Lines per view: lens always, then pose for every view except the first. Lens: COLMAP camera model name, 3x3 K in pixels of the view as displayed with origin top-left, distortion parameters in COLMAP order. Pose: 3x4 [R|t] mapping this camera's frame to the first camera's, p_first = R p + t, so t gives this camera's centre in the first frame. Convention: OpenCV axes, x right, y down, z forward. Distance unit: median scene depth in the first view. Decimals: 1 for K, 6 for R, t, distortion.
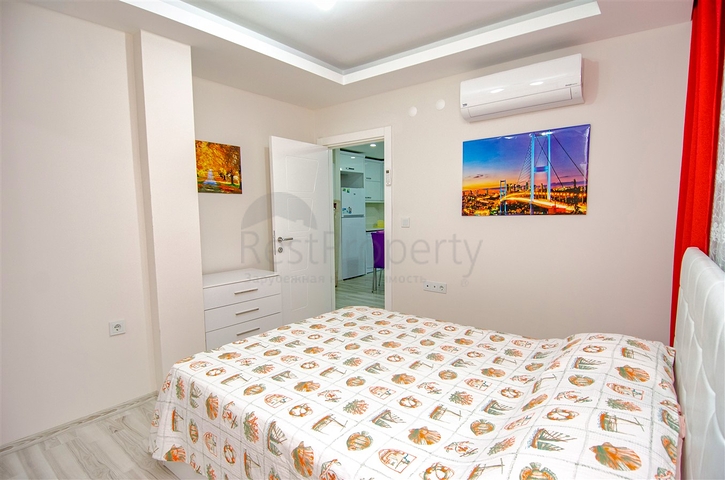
lens RADIAL K [[371.9, 0, 362.5], [0, 371.9, 243.2], [0, 0, 1]] dist [0.012166, -0.000894]
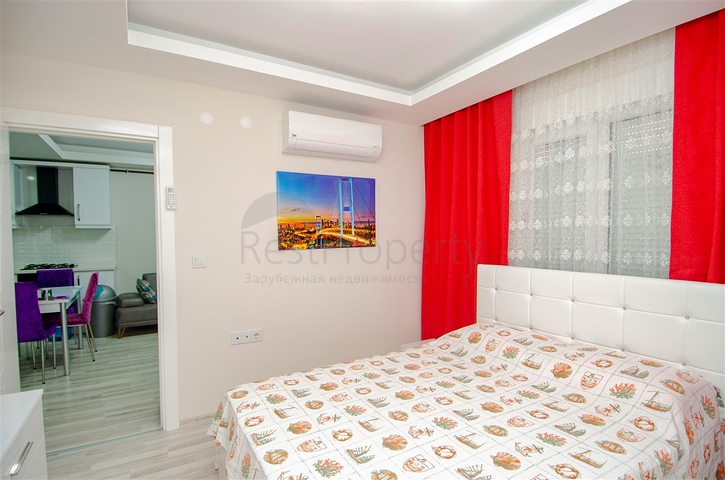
lens RADIAL K [[371.9, 0, 362.5], [0, 371.9, 243.2], [0, 0, 1]] dist [0.012166, -0.000894]
pose [[0.342143, -0.017812, 0.939479, -0.592076], [0.081254, 0.996636, -0.010696, -0.072126], [-0.936128, 0.079996, 0.342439, 0.548166]]
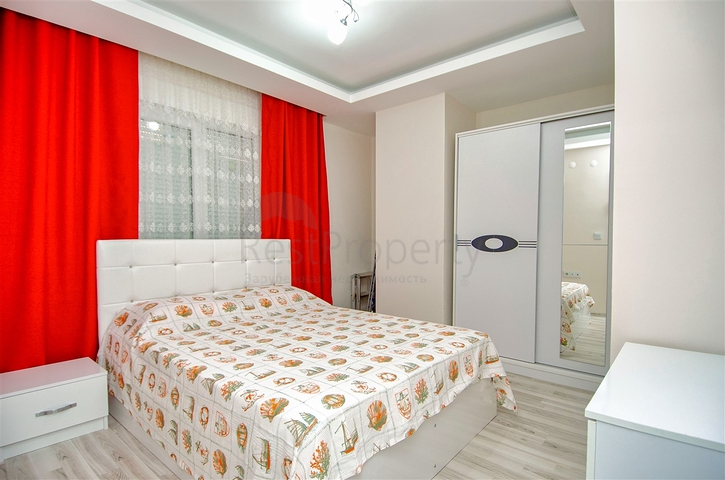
lens RADIAL K [[371.9, 0, 362.5], [0, 371.9, 243.2], [0, 0, 1]] dist [0.012166, -0.000894]
pose [[-0.999406, 0.002276, 0.034377, -0.096909], [0.005820, 0.994630, 0.103328, -0.074034], [-0.033957, 0.103467, -0.994053, 1.454447]]
